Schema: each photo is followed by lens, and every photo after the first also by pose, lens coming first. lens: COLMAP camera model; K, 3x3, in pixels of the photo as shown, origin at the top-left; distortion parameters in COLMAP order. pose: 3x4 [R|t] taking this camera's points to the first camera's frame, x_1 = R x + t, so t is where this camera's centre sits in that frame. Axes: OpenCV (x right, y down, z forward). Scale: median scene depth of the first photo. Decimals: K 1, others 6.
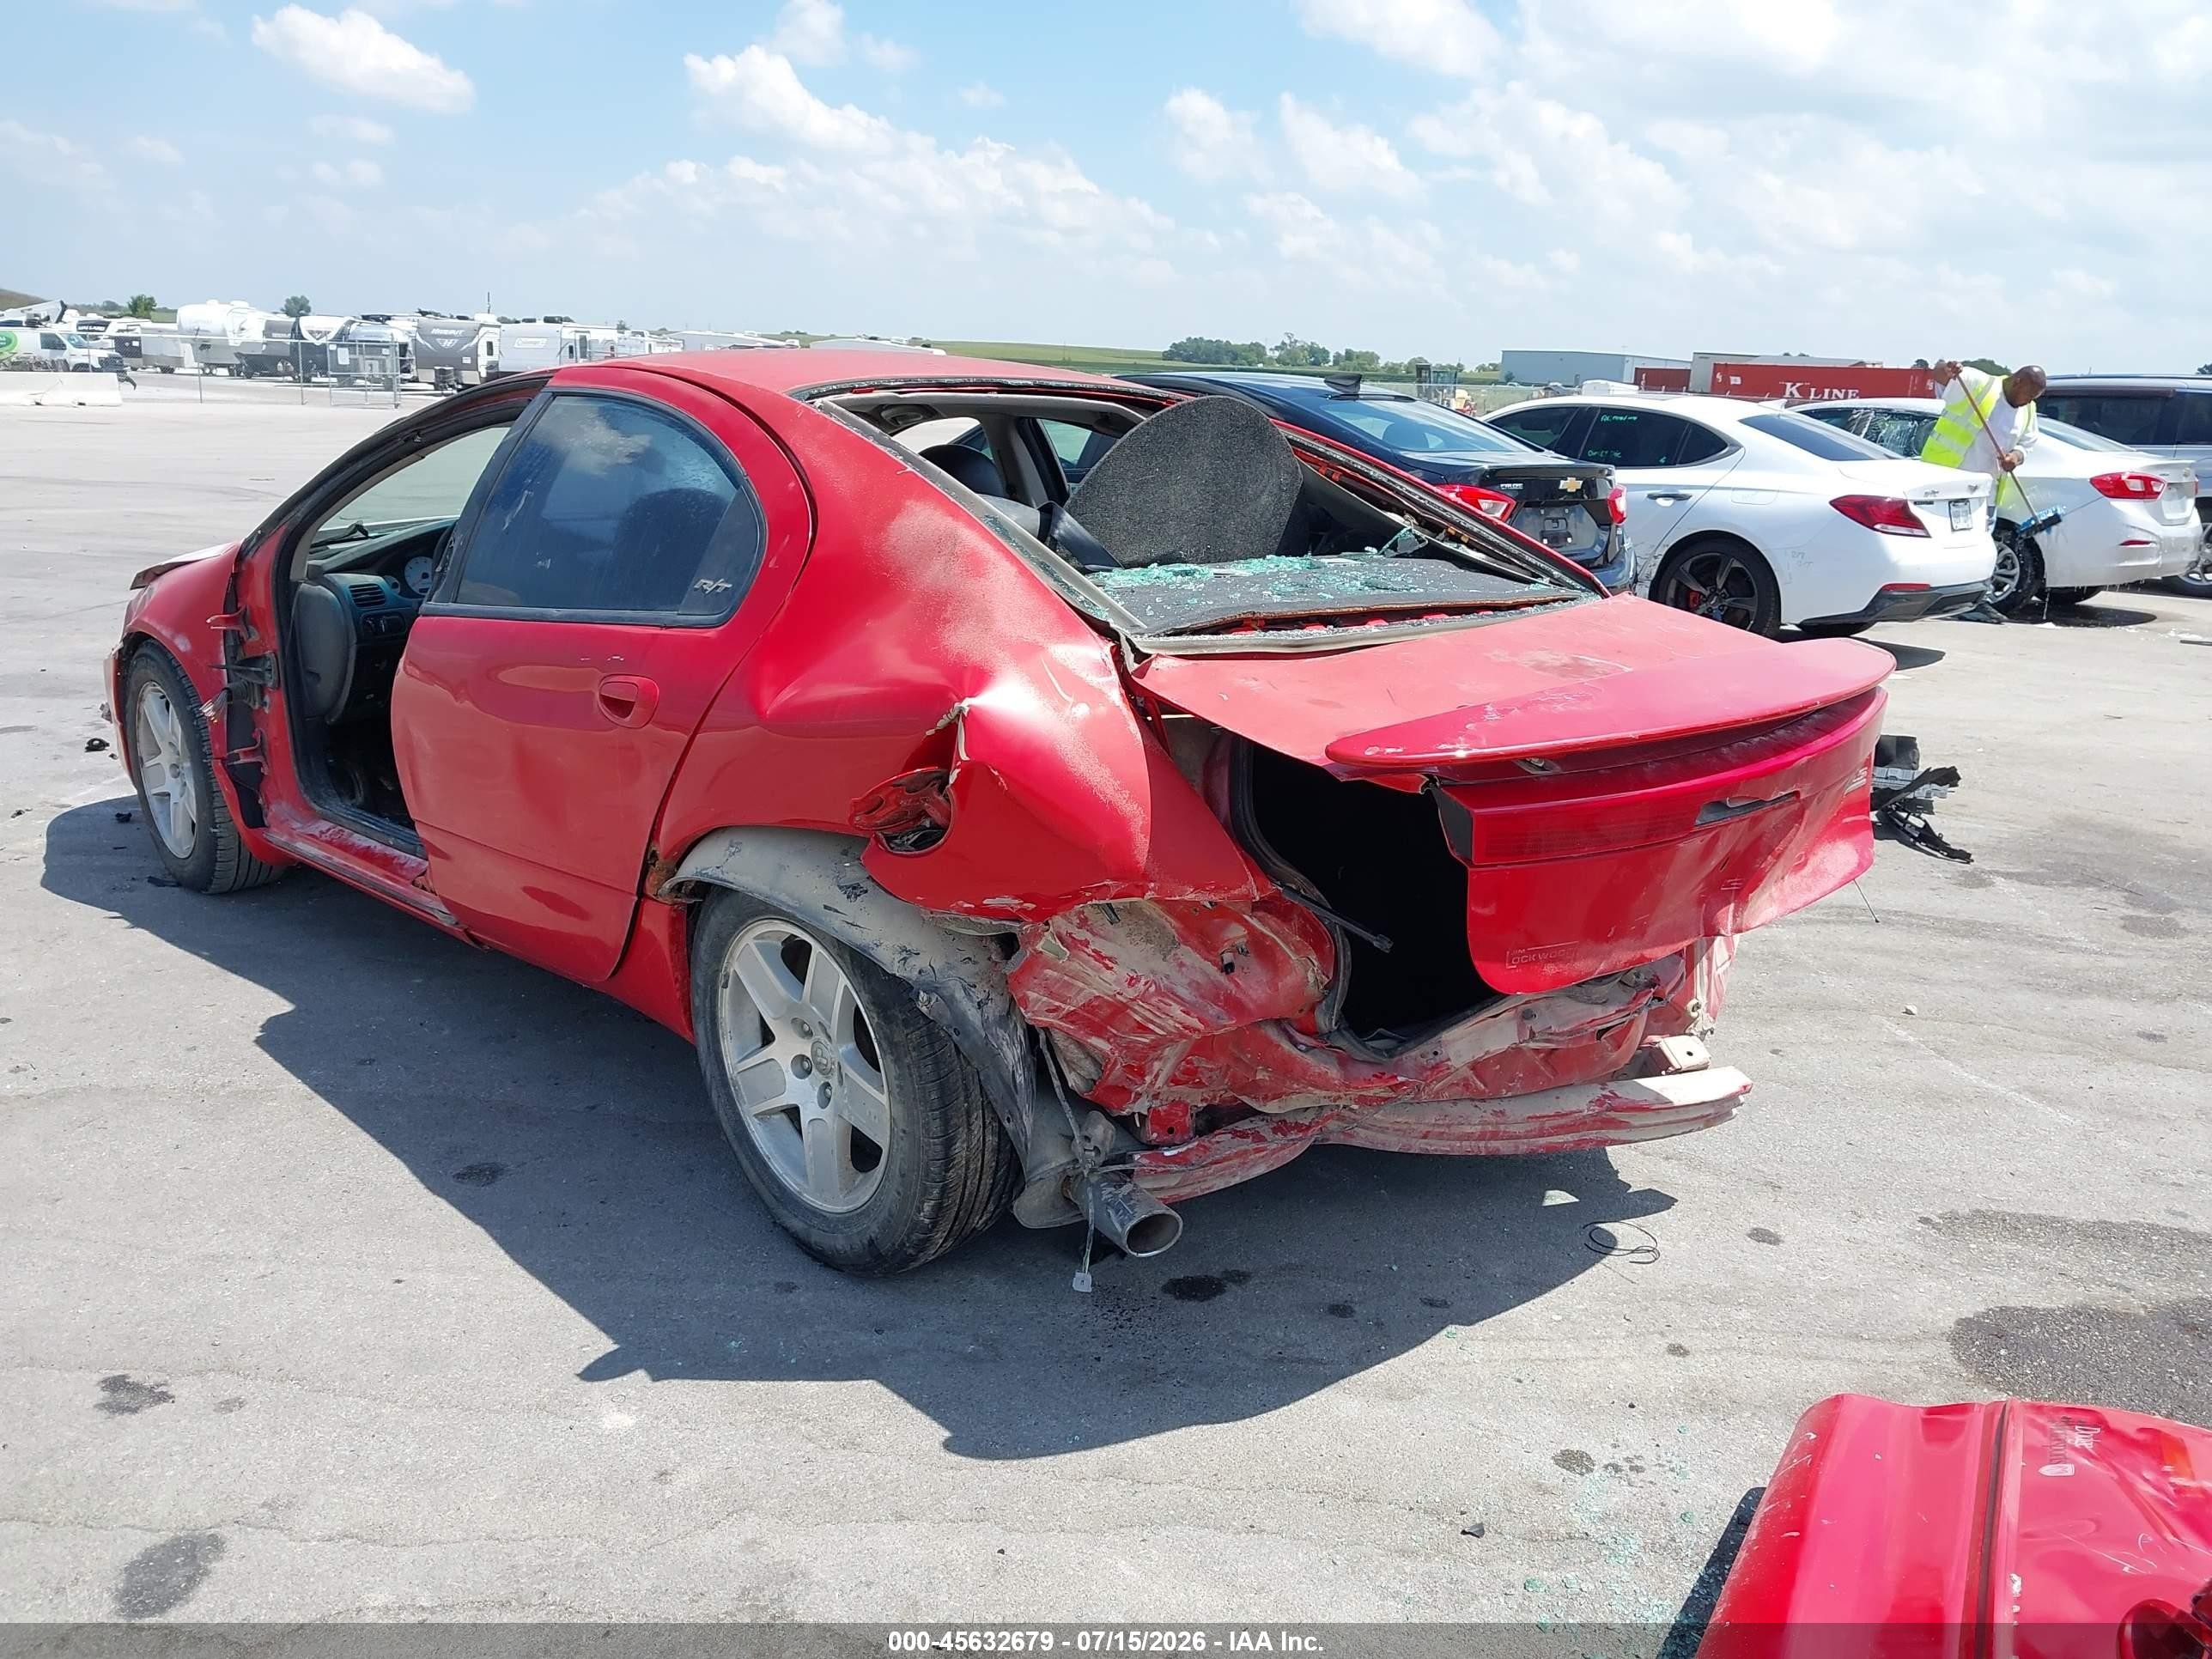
lens RADIAL K [[1731.8, 0, 1106.0], [0, 1731.8, 829.5], [0, 0, 1]] dist [0.000502, 0.000431]
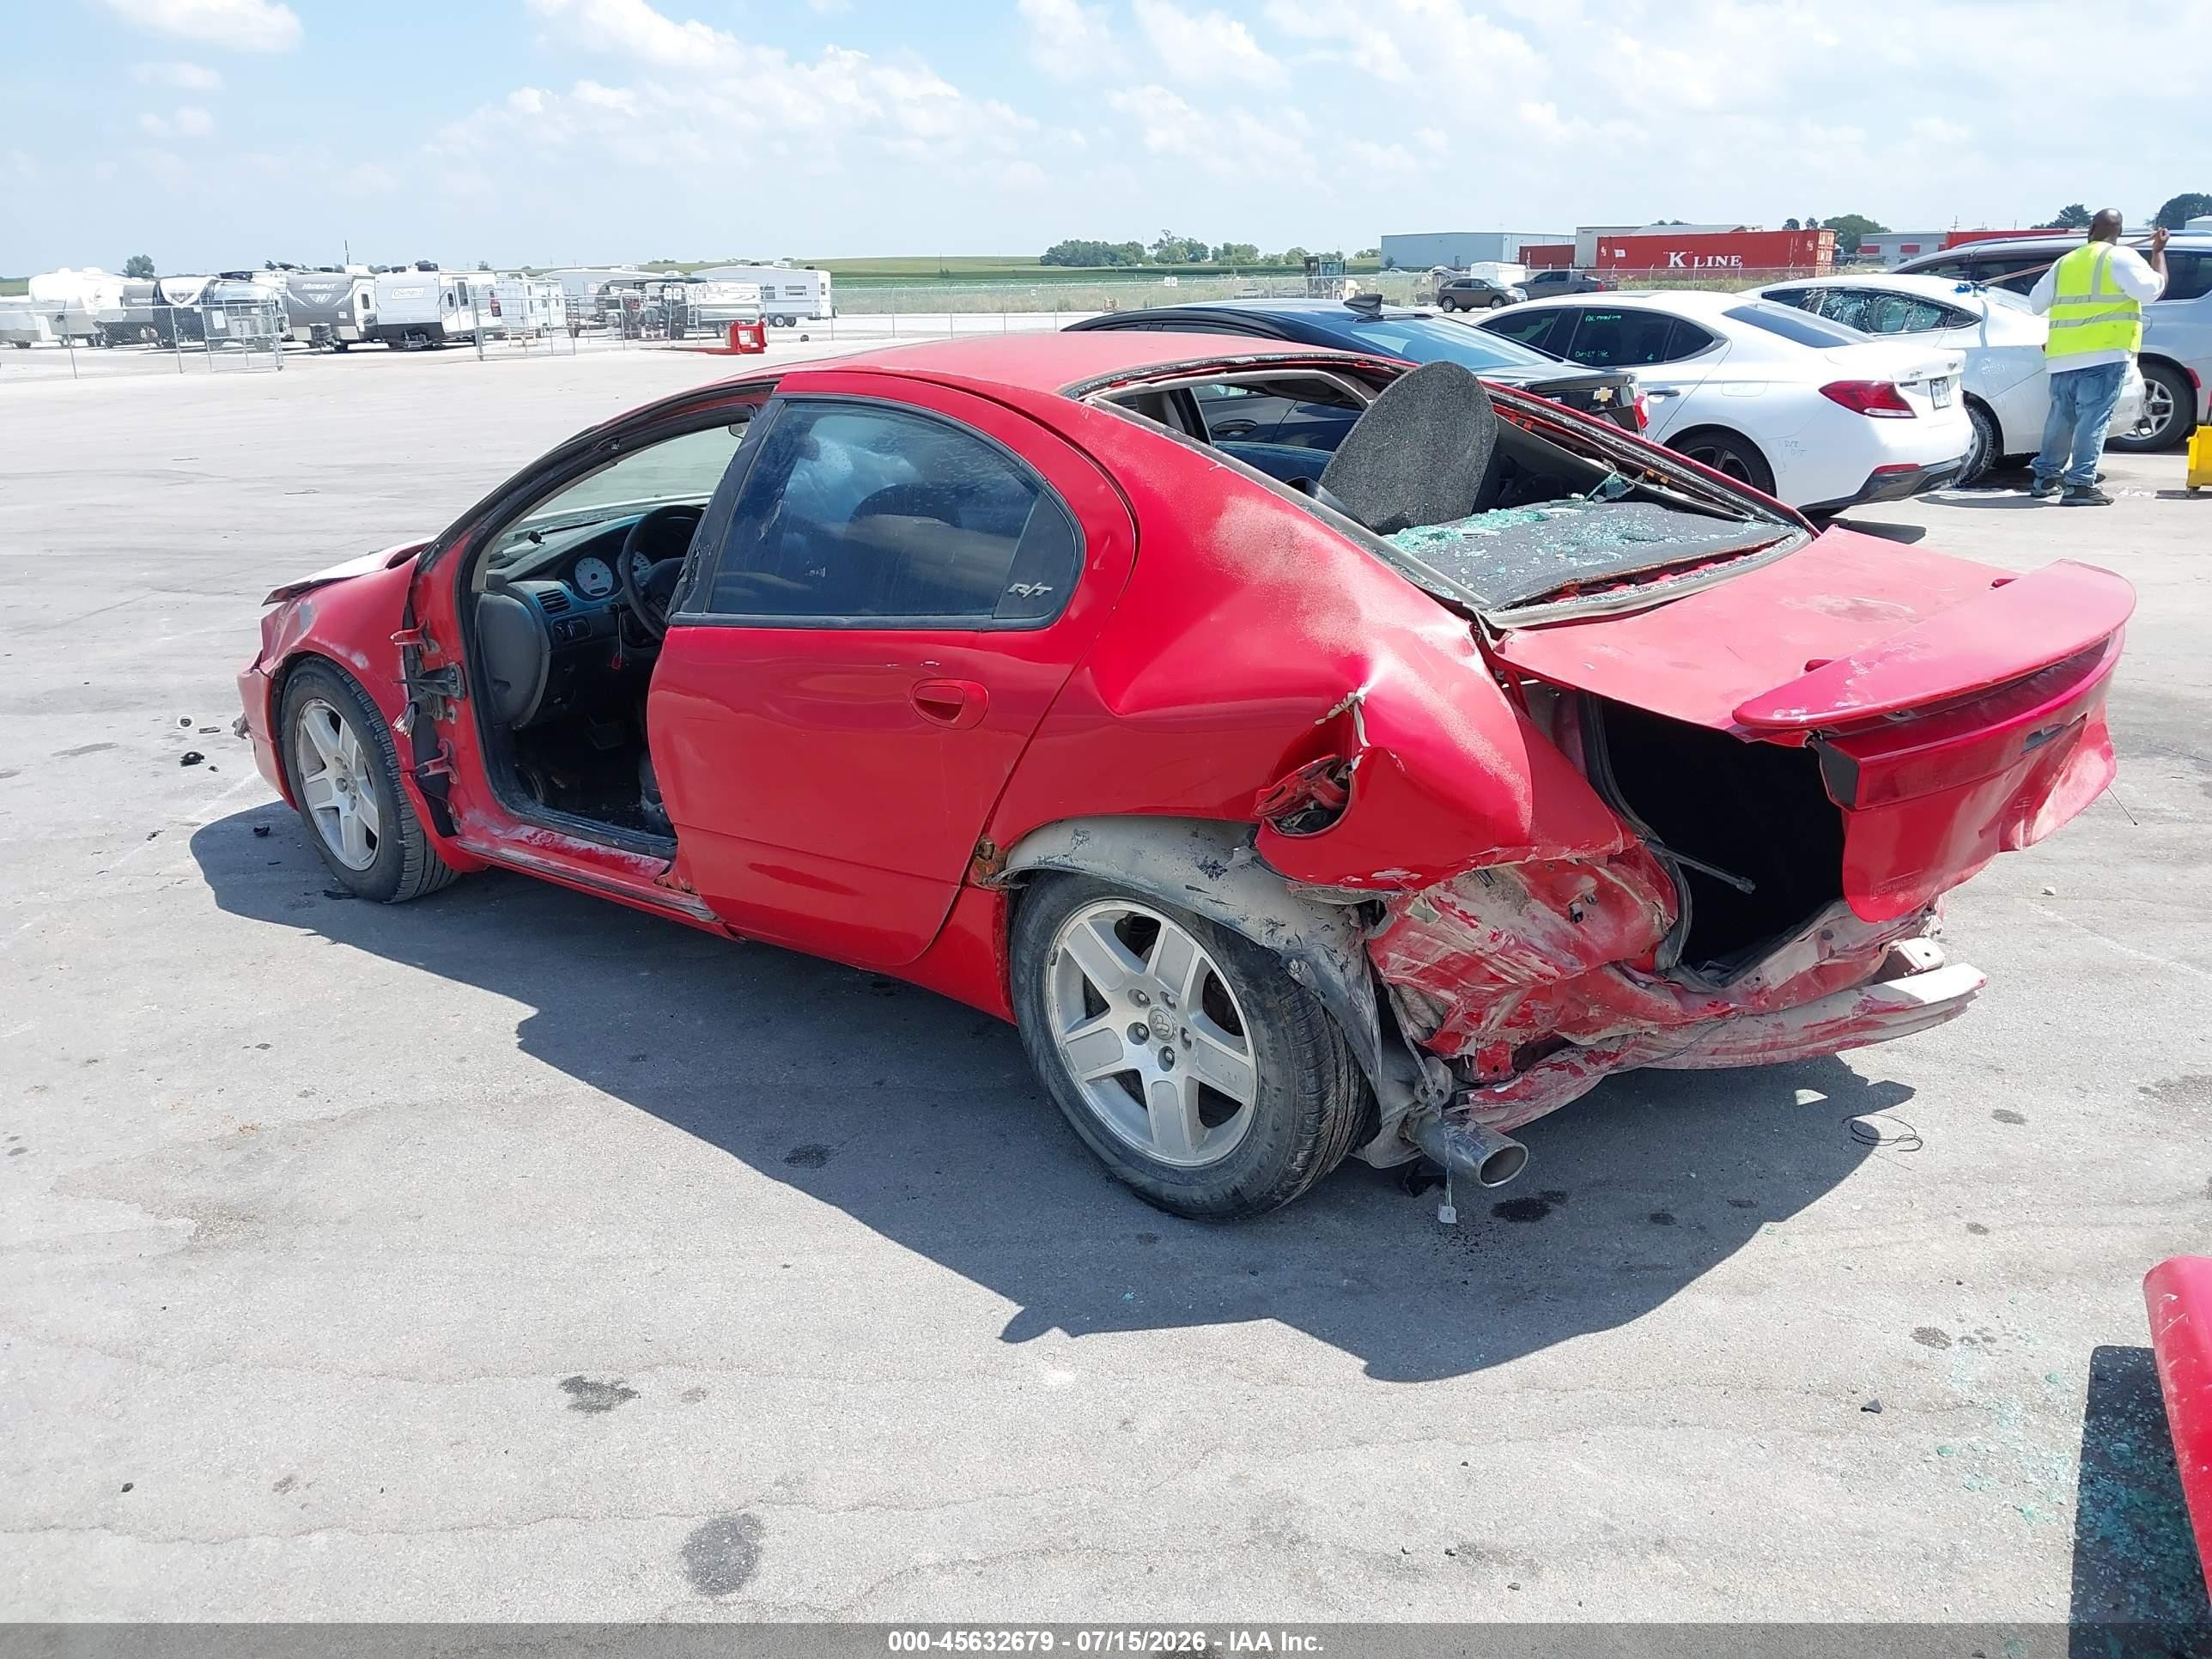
lens RADIAL K [[1707.0, 0, 1128.3], [0, 1707.0, 849.1], [0, 0, 1]] dist [0.050009, -0.096782]
pose [[0.996341, -0.075712, 0.039649, -0.218245], [0.073279, 0.995529, 0.059605, -0.040238], [-0.043985, -0.056482, 0.997434, -0.043125]]
